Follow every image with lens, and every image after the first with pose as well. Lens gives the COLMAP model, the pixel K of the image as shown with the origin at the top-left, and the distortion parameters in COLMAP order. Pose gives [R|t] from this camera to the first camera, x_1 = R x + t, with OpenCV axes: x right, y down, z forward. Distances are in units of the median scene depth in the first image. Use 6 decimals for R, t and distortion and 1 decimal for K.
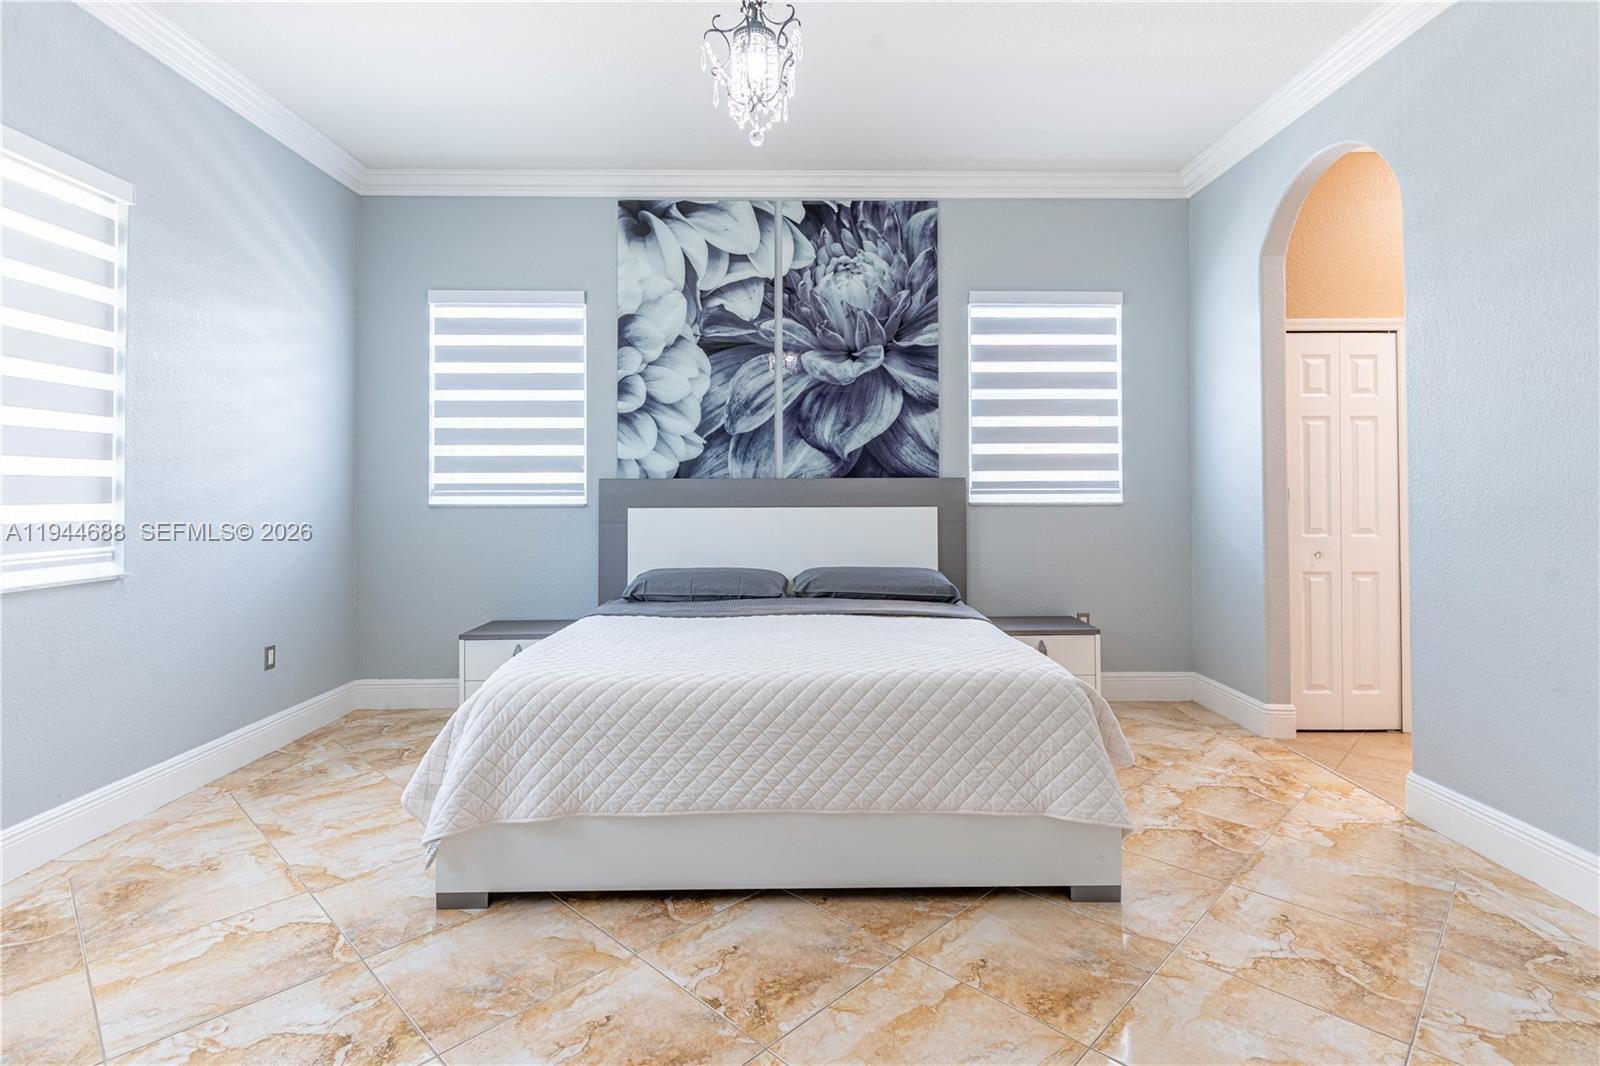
lens RADIAL K [[770.5, 0, 815.1], [0, 770.5, 475.1], [0, 0, 1]] dist [-0.000628, 0.001949]
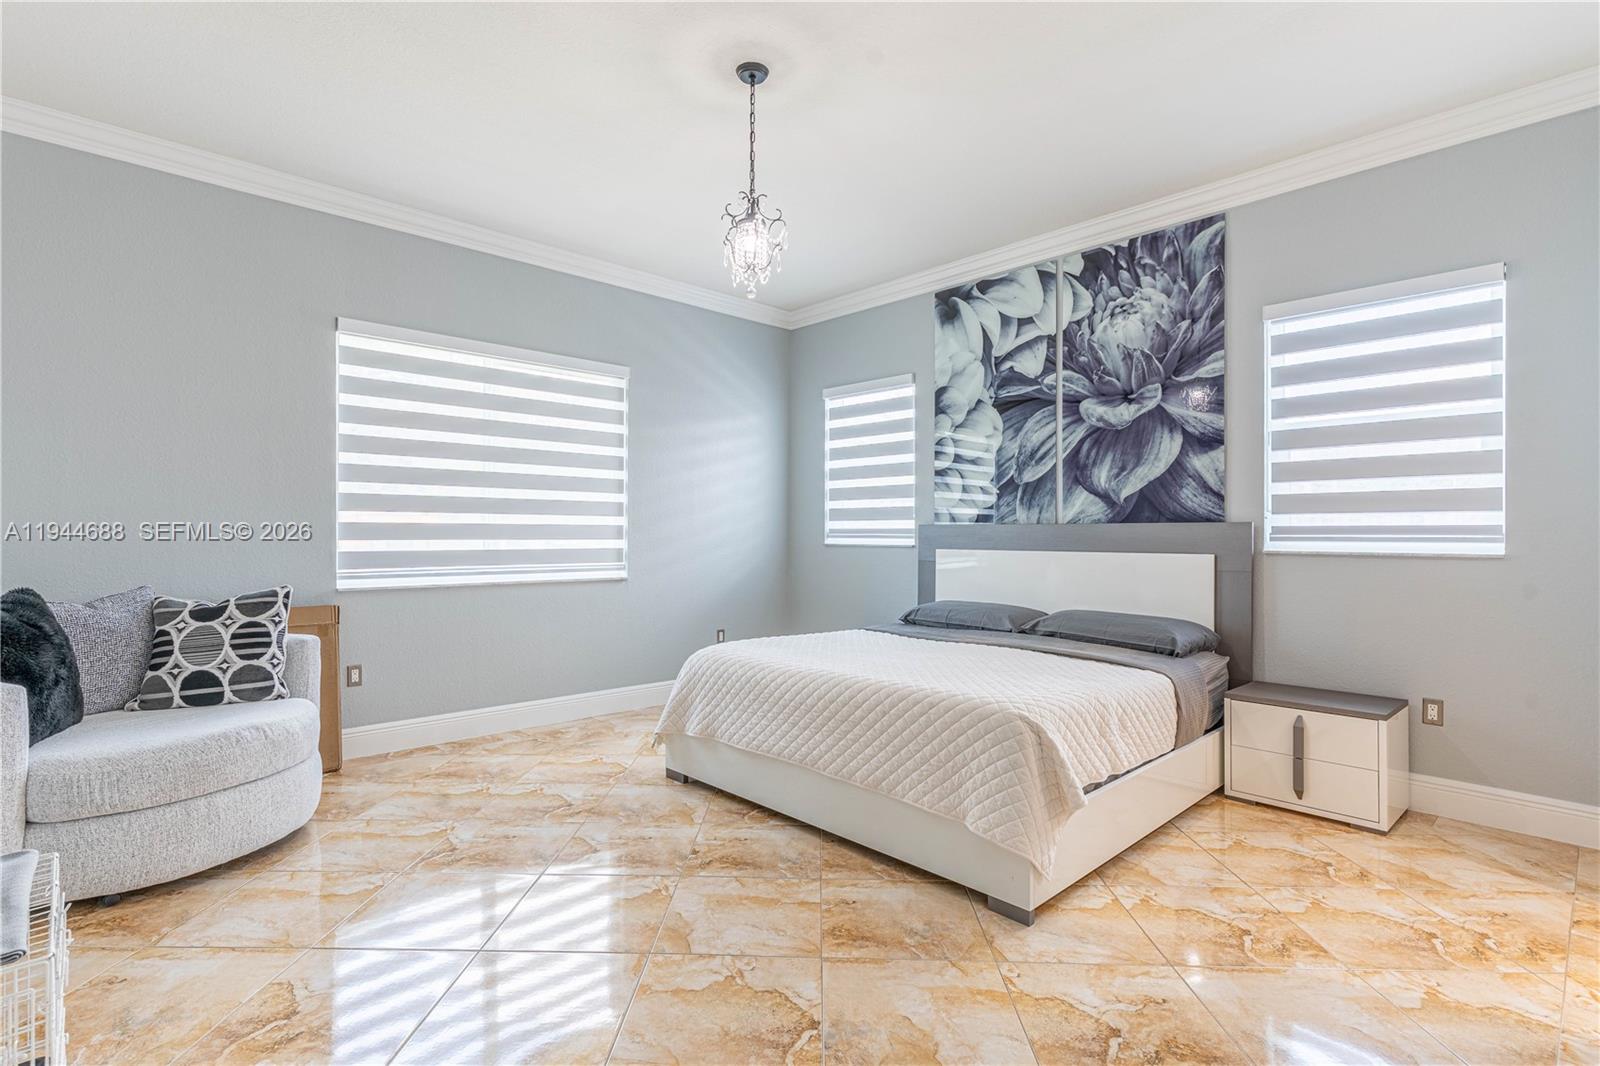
lens RADIAL K [[770.5, 0, 814.3], [0, 770.5, 527.3], [0, 0, 1]] dist [-0.000628, 0.001949]
pose [[0.683584, -0.001365, -0.729870, 0.492606], [0.007933, 0.999953, 0.005559, 0.000354], [0.729829, -0.009590, 0.683563, 0.037364]]
